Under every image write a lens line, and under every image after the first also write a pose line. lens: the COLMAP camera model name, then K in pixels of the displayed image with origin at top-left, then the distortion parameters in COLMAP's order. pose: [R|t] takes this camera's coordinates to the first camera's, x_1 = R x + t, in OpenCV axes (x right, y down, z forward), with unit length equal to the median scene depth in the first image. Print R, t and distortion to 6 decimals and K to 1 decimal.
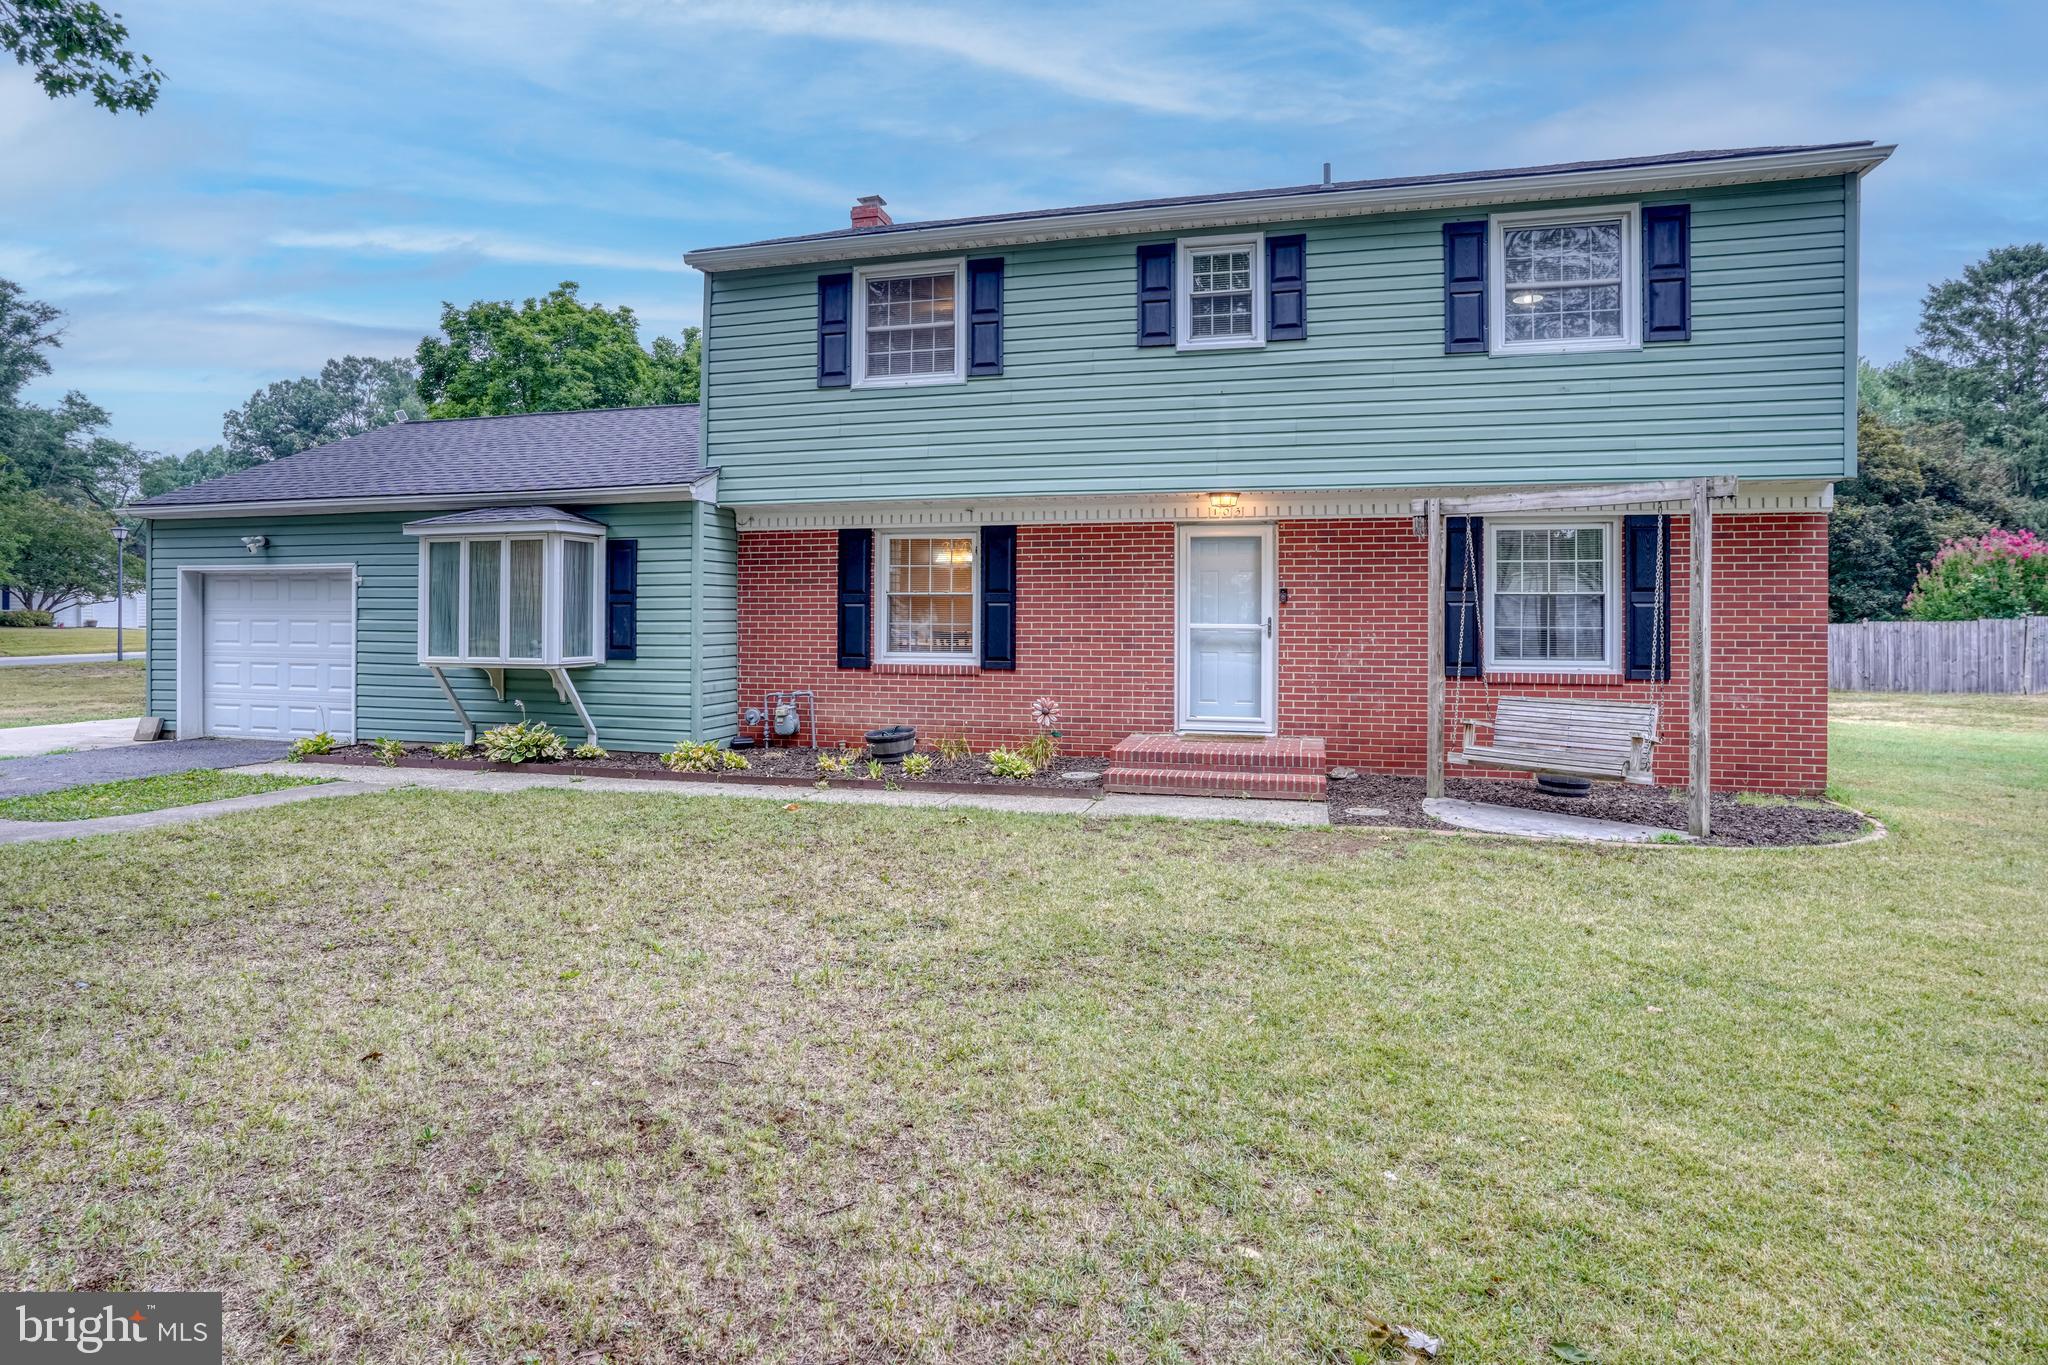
lens RADIAL K [[1057.1, 0, 1024.0], [0, 1057.1, 682.5], [0, 0, 1]] dist [-0.001149, -0.000134]
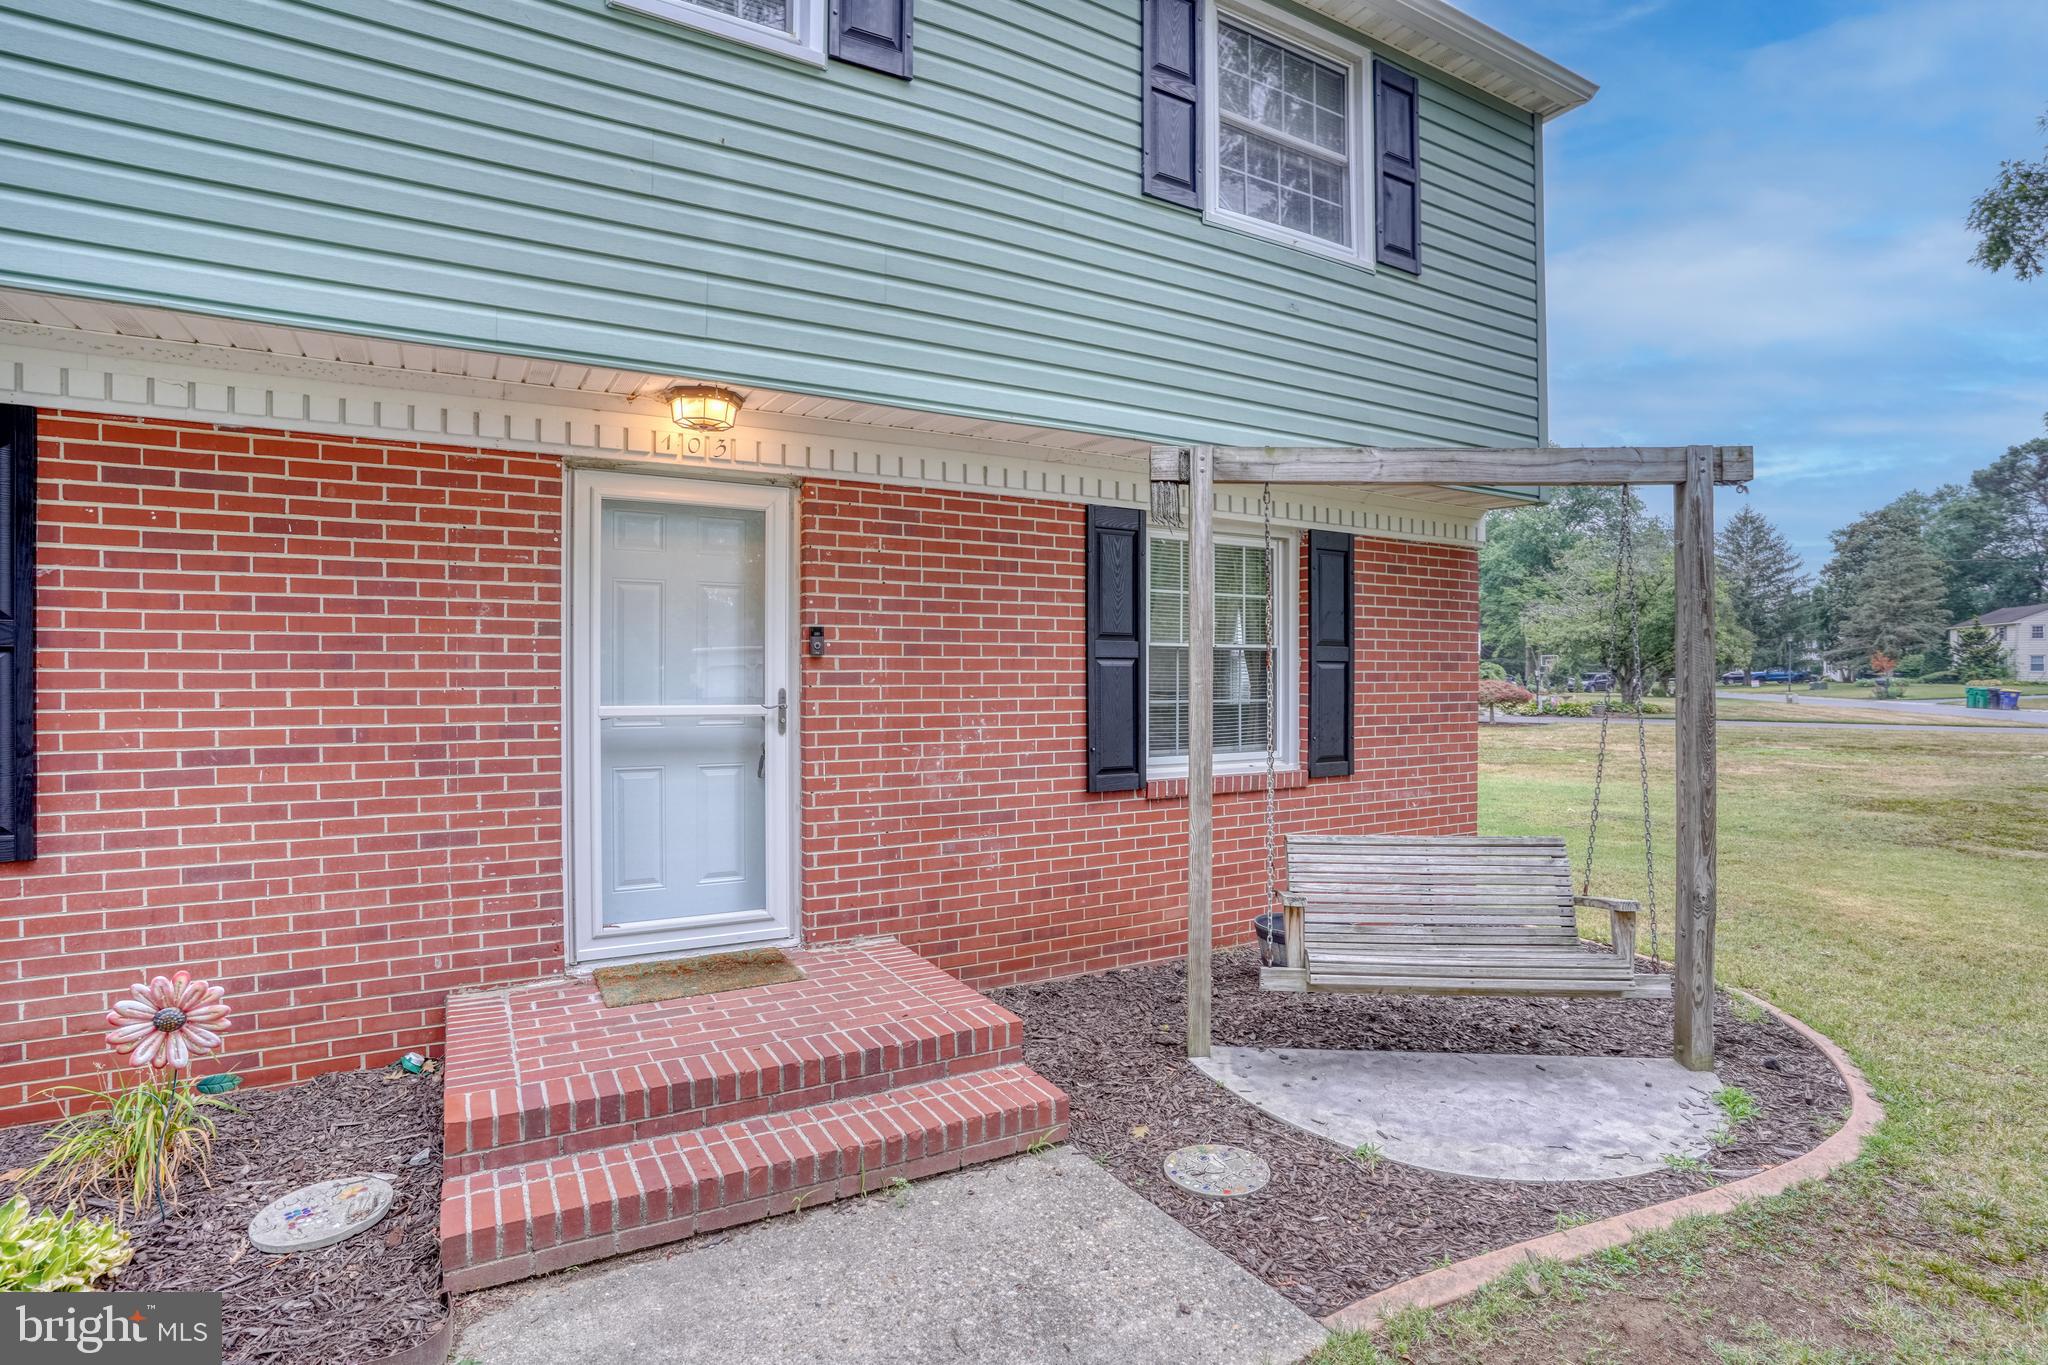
lens RADIAL K [[1017.8, 0, 1024.0], [0, 1017.8, 682.5], [0, 0, 1]] dist [-0.085015, 0.041268]
pose [[0.721340, -0.008295, 0.692532, 0.004646], [0.044143, 0.998446, -0.034020, -0.045737], [-0.691173, 0.055111, 0.720585, 0.621688]]
